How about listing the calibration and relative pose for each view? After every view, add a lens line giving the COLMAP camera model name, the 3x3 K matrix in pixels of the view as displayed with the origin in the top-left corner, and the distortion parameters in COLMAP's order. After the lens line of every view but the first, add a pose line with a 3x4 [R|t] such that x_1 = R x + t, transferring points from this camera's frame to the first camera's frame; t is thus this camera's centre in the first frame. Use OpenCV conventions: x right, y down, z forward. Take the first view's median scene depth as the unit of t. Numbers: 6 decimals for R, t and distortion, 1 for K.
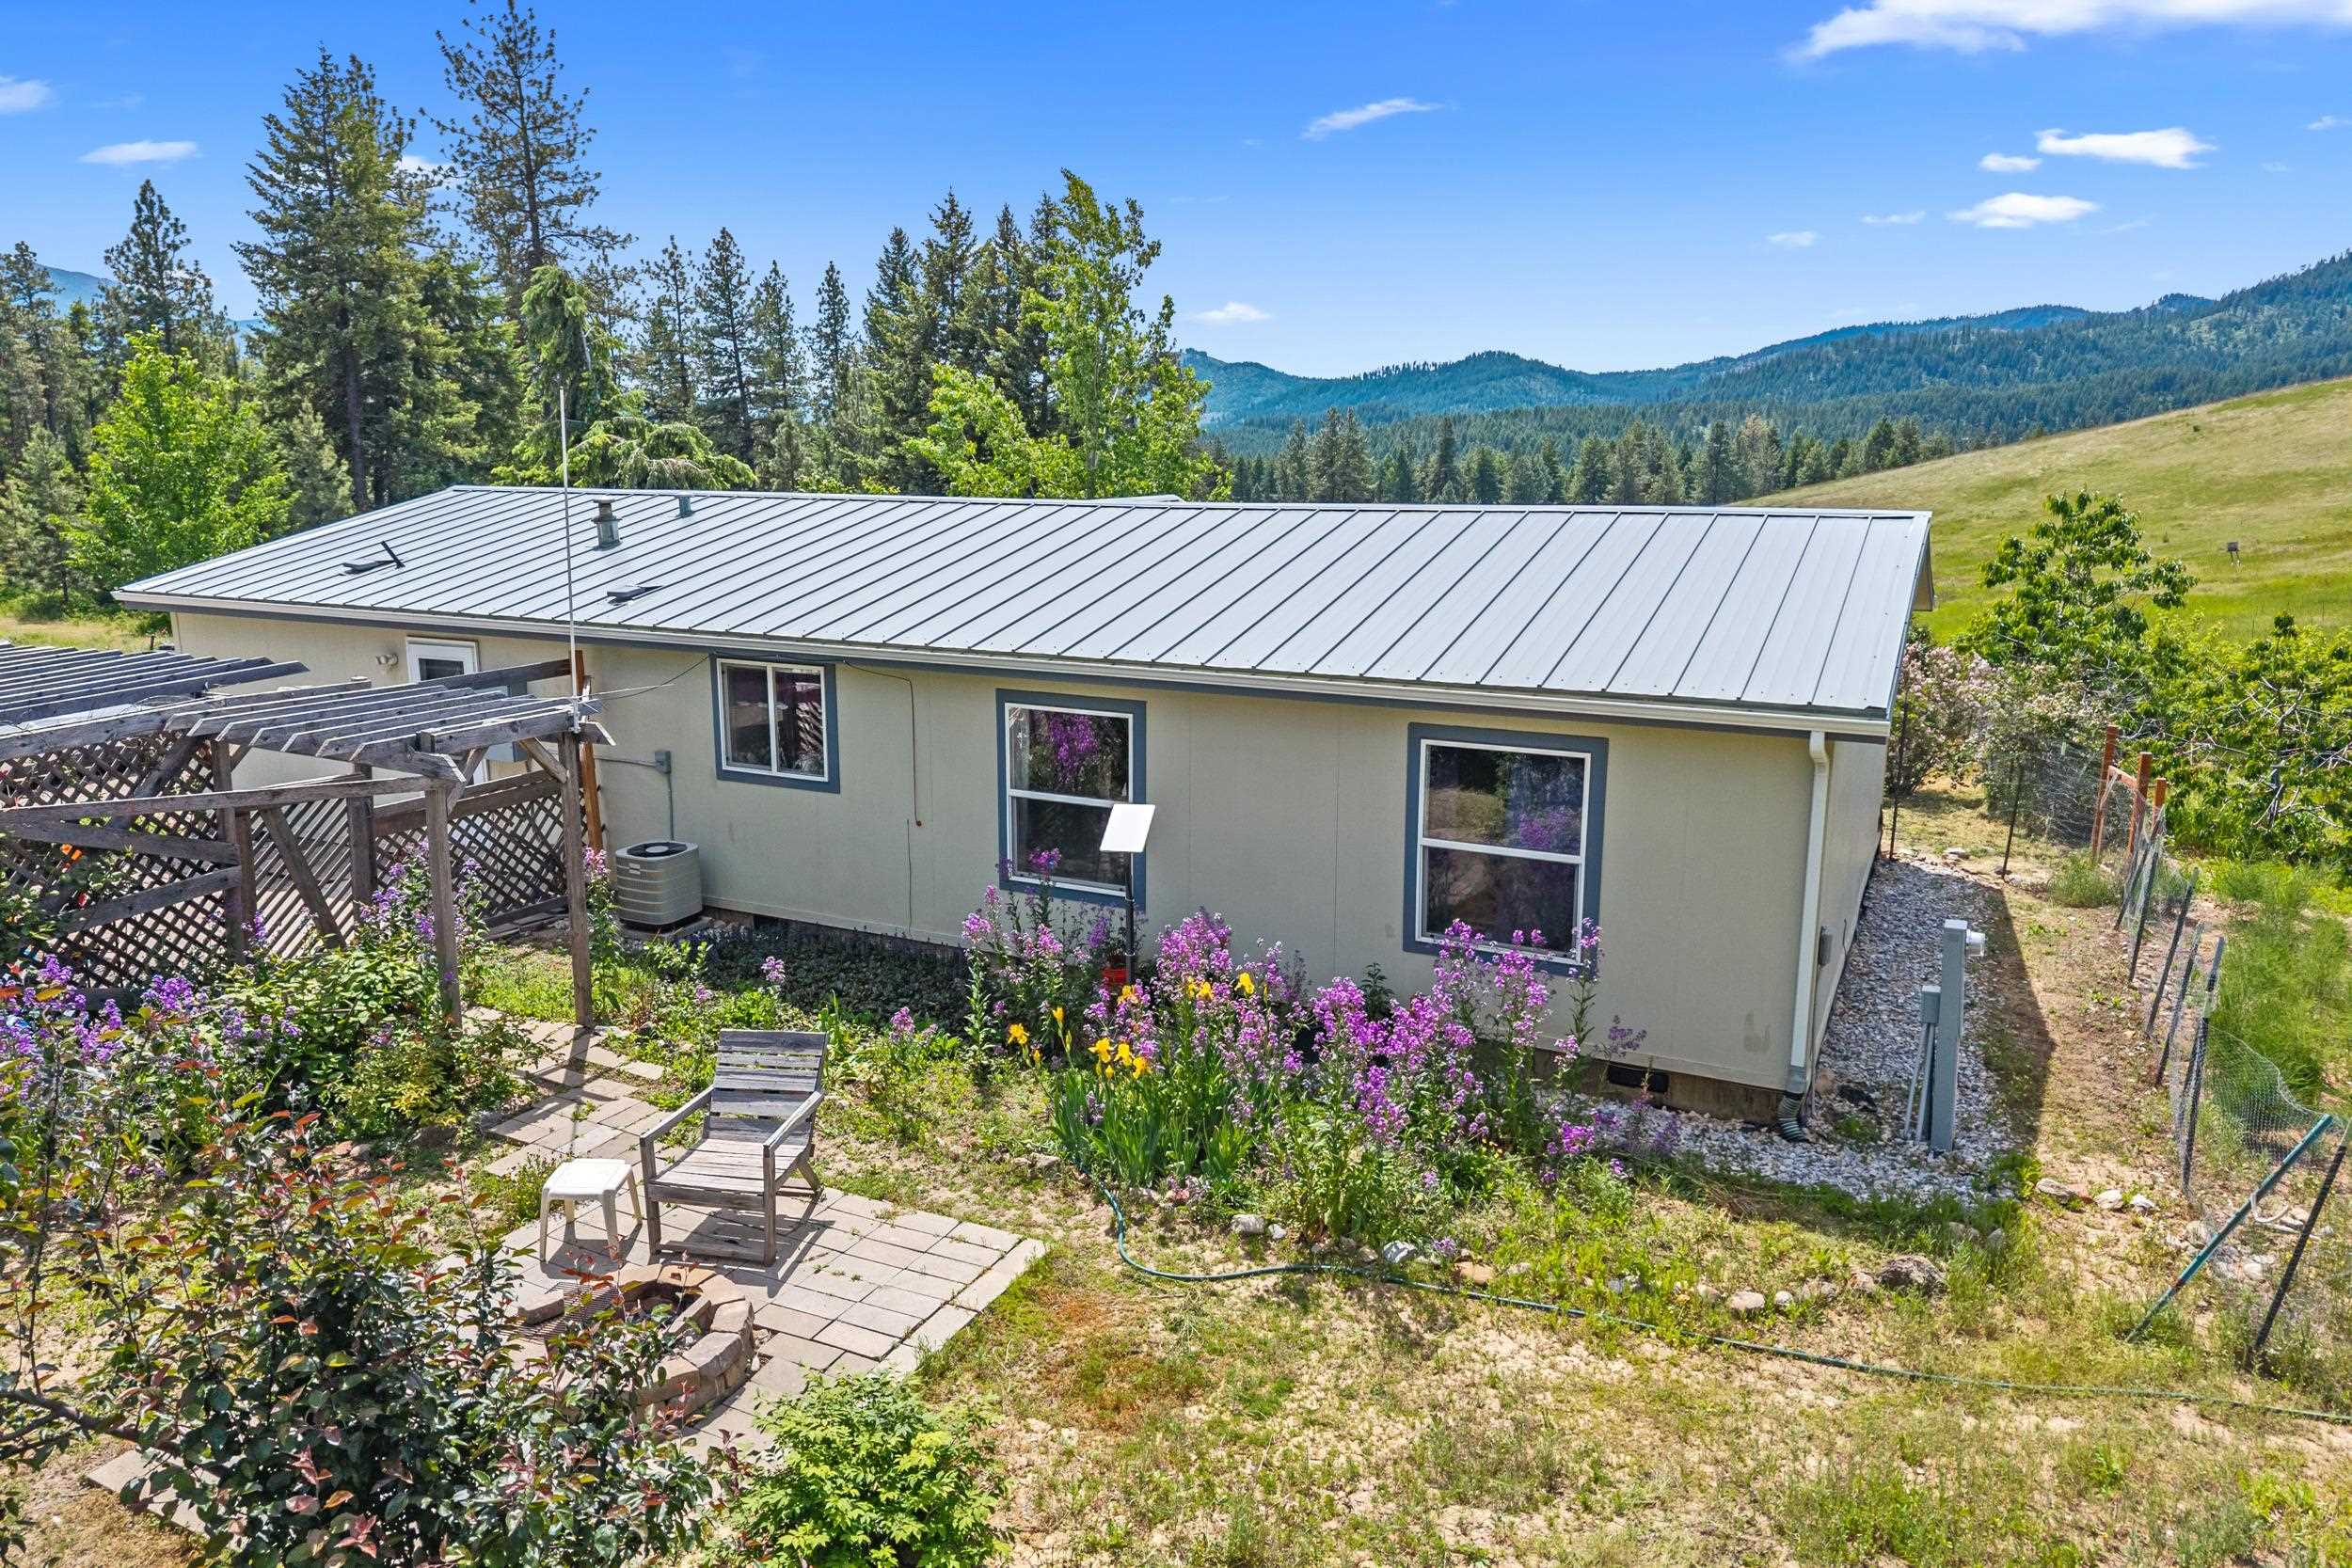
lens RADIAL K [[1568.7, 0, 1173.3], [0, 1568.7, 775.7], [0, 0, 1]] dist [0.026821, -0.024410]
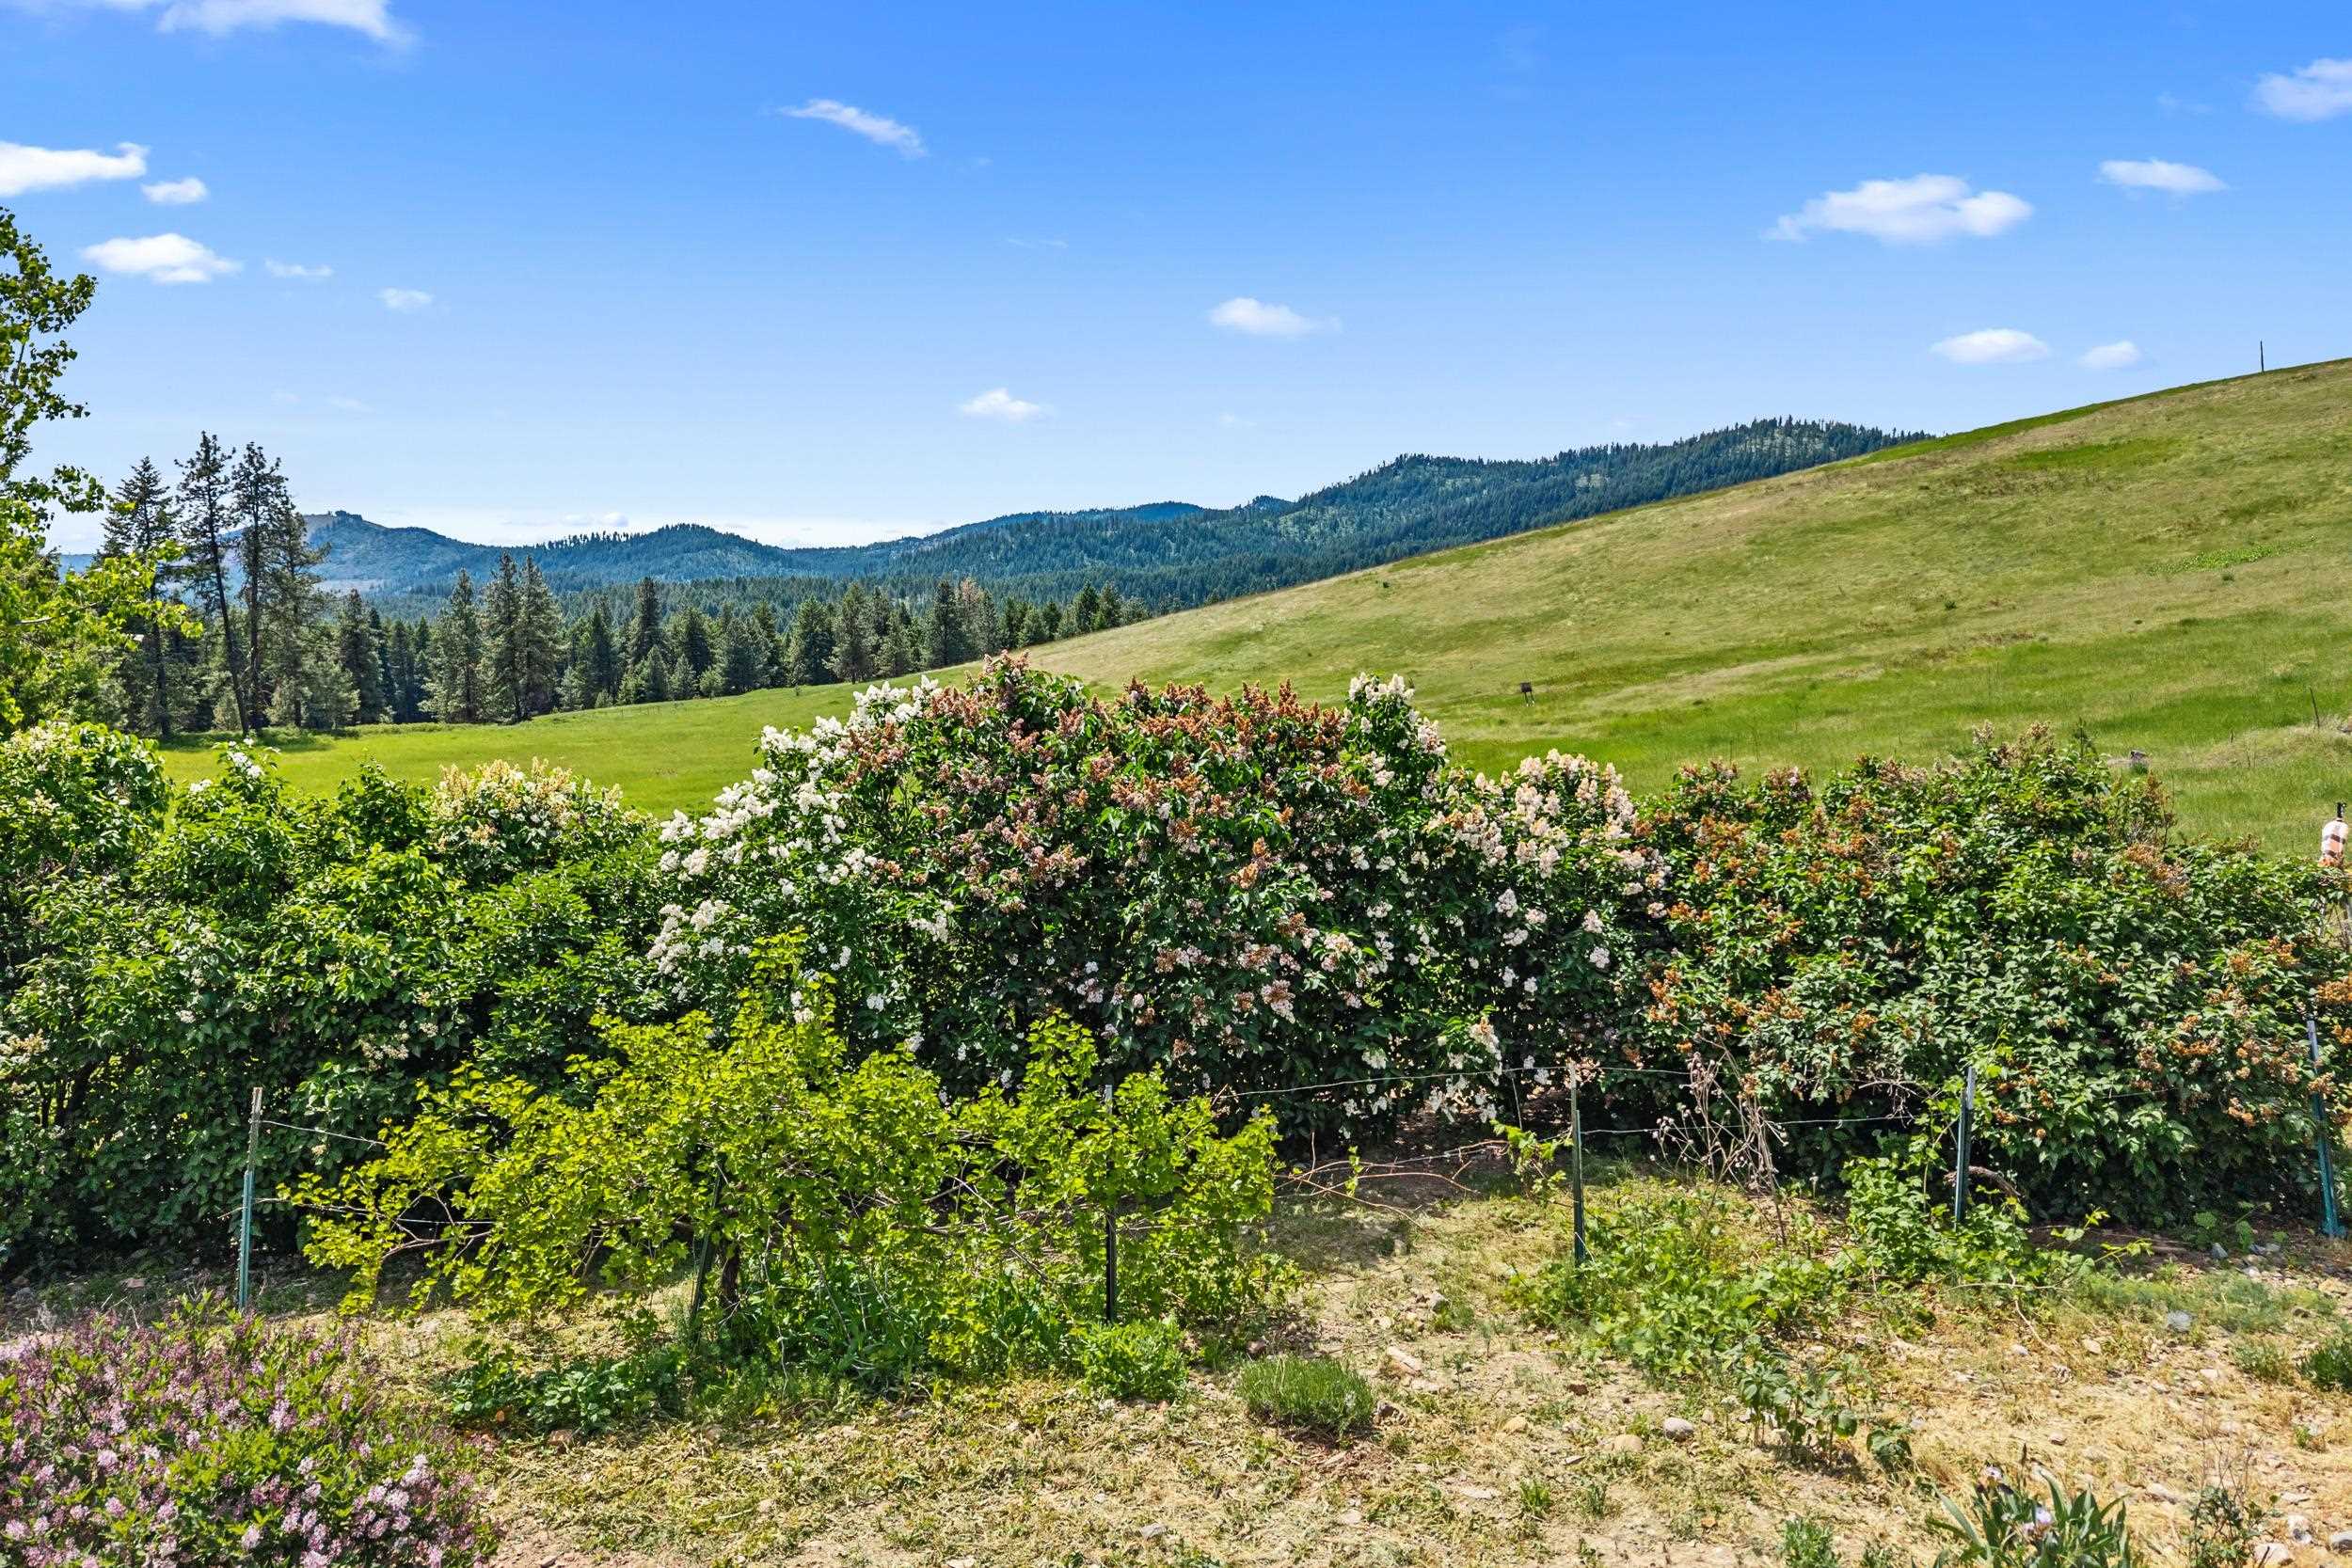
lens RADIAL K [[1587.9, 0, 1173.9], [0, 1587.9, 715.6], [0, 0, 1]] dist [0.006110, -0.000925]
pose [[0.882295, -0.031383, 0.469649, 0.248933], [0.099420, 0.987689, -0.120774, -0.241181], [-0.460077, 0.153251, 0.874553, 1.834267]]
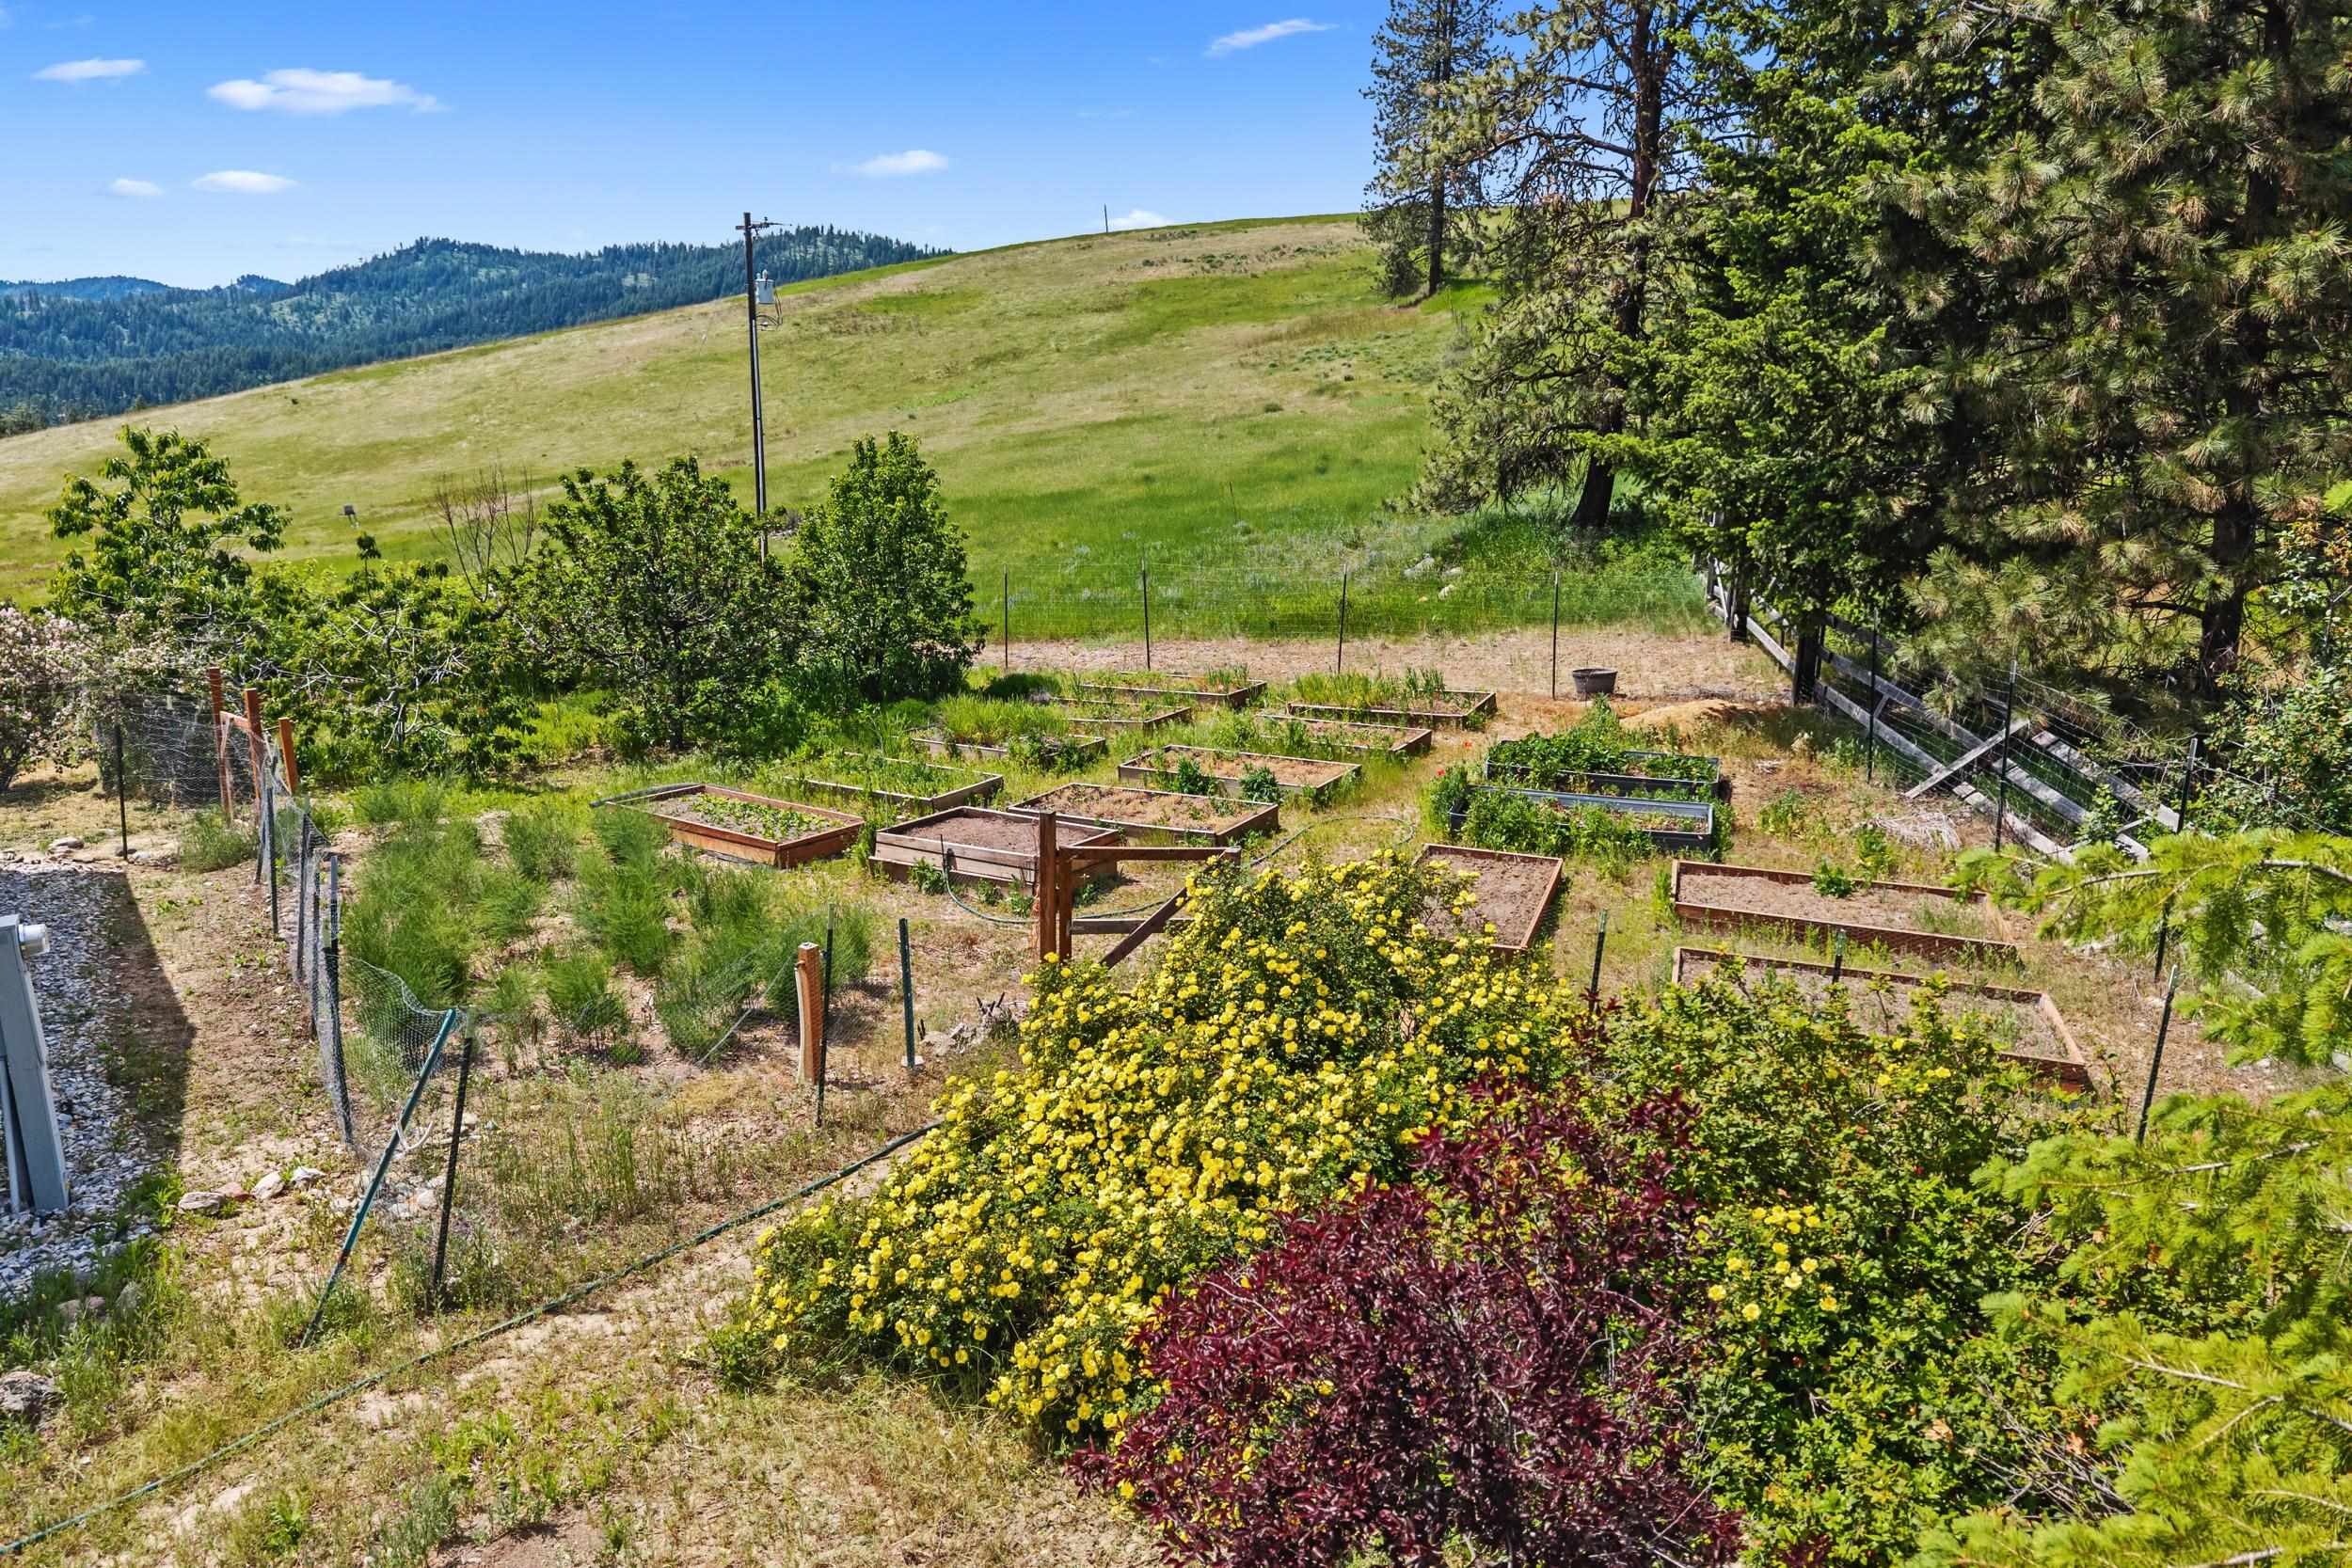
lens RADIAL K [[1581.4, 0, 1171.2], [0, 1581.4, 697.0], [0, 0, 1]] dist [0.034153, -0.033971]
pose [[0.491155, -0.148800, 0.858269, 0.078188], [0.179074, 0.981504, 0.067688, 0.022583], [-0.852466, 0.120448, 0.508717, 0.067760]]
